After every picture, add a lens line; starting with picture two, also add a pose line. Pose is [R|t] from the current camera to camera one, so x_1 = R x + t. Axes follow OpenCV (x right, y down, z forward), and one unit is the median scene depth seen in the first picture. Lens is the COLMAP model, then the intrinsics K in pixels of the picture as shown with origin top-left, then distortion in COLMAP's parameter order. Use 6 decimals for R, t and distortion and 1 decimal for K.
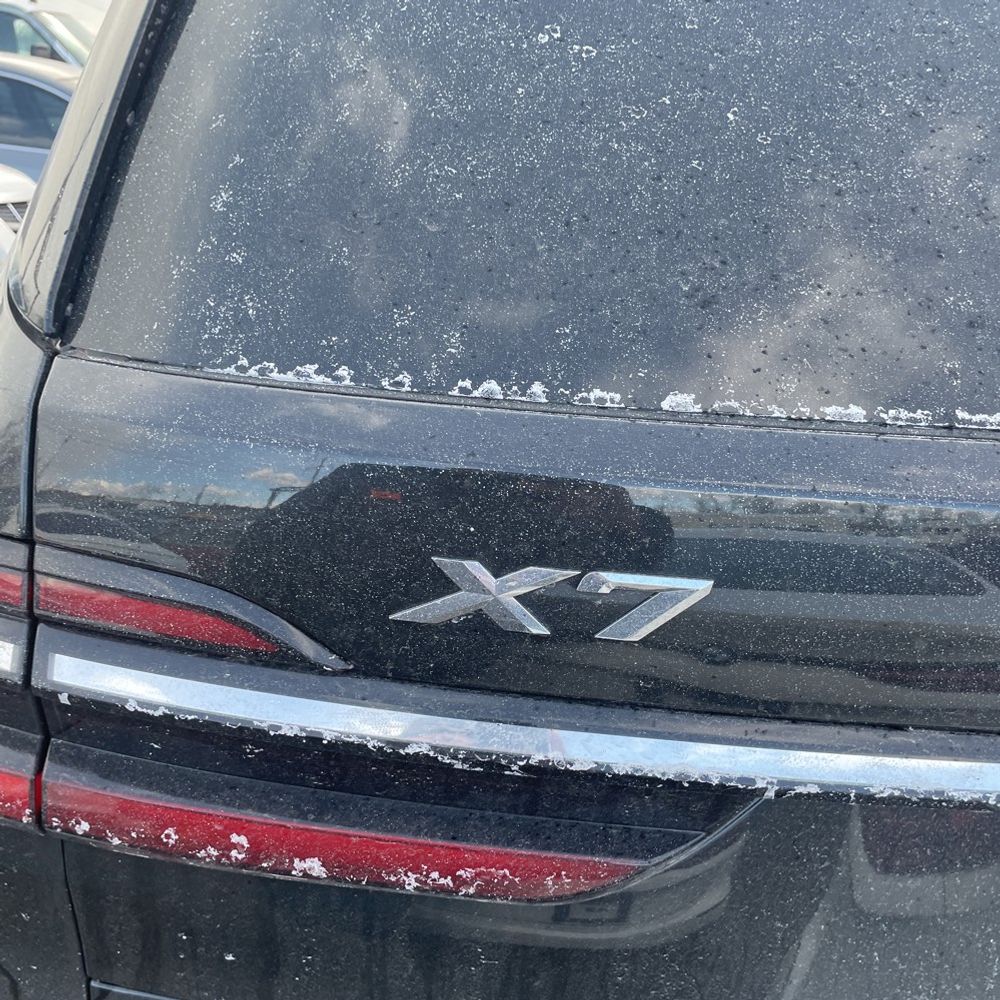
lens RADIAL K [[1009.7, 0, 496.1], [0, 1009.7, 492.1], [0, 0, 1]] dist [0.102457, -0.149284]
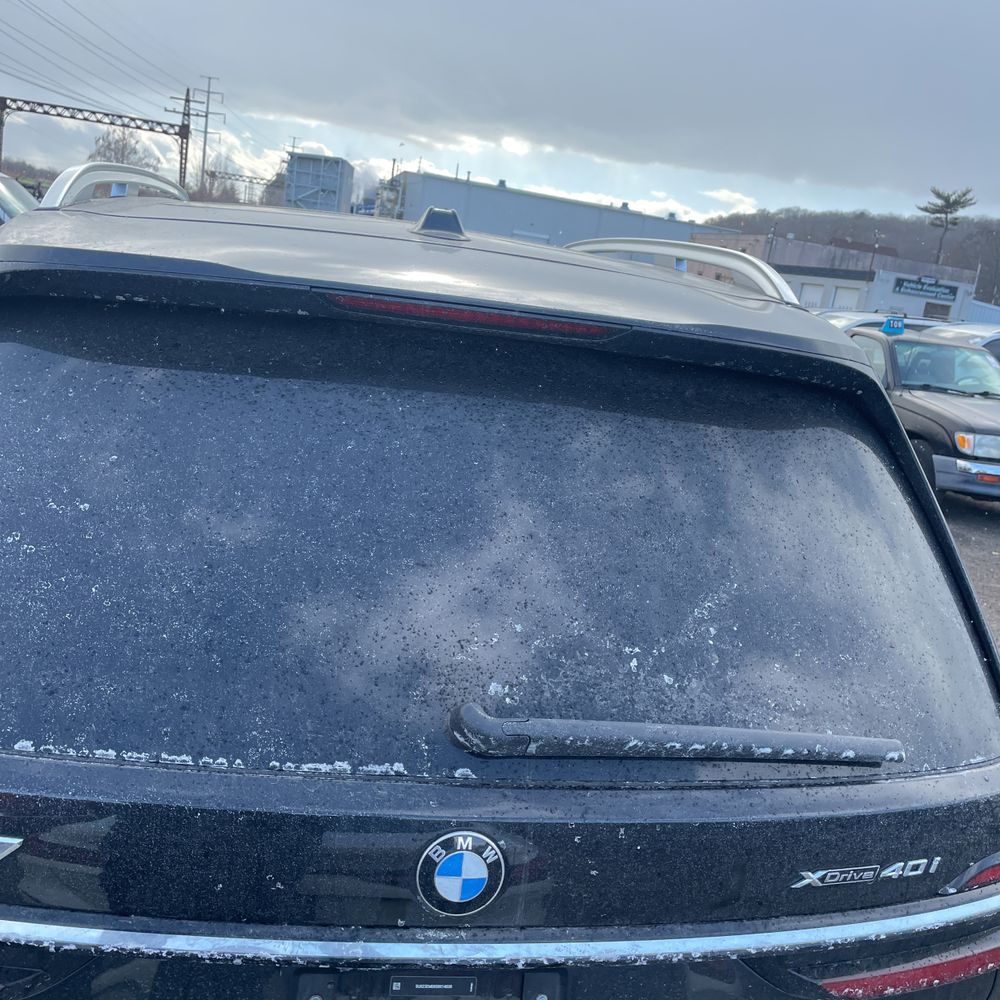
lens RADIAL K [[1003.6, 0, 500.0], [0, 1003.6, 500.0], [0, 0, 1]] dist [0.094138, -0.116244]
pose [[0.997505, 0.046435, 0.053182, 0.965983], [-0.039438, 0.991273, -0.125786, -0.344714], [-0.058558, 0.123375, 0.990631, -1.095510]]
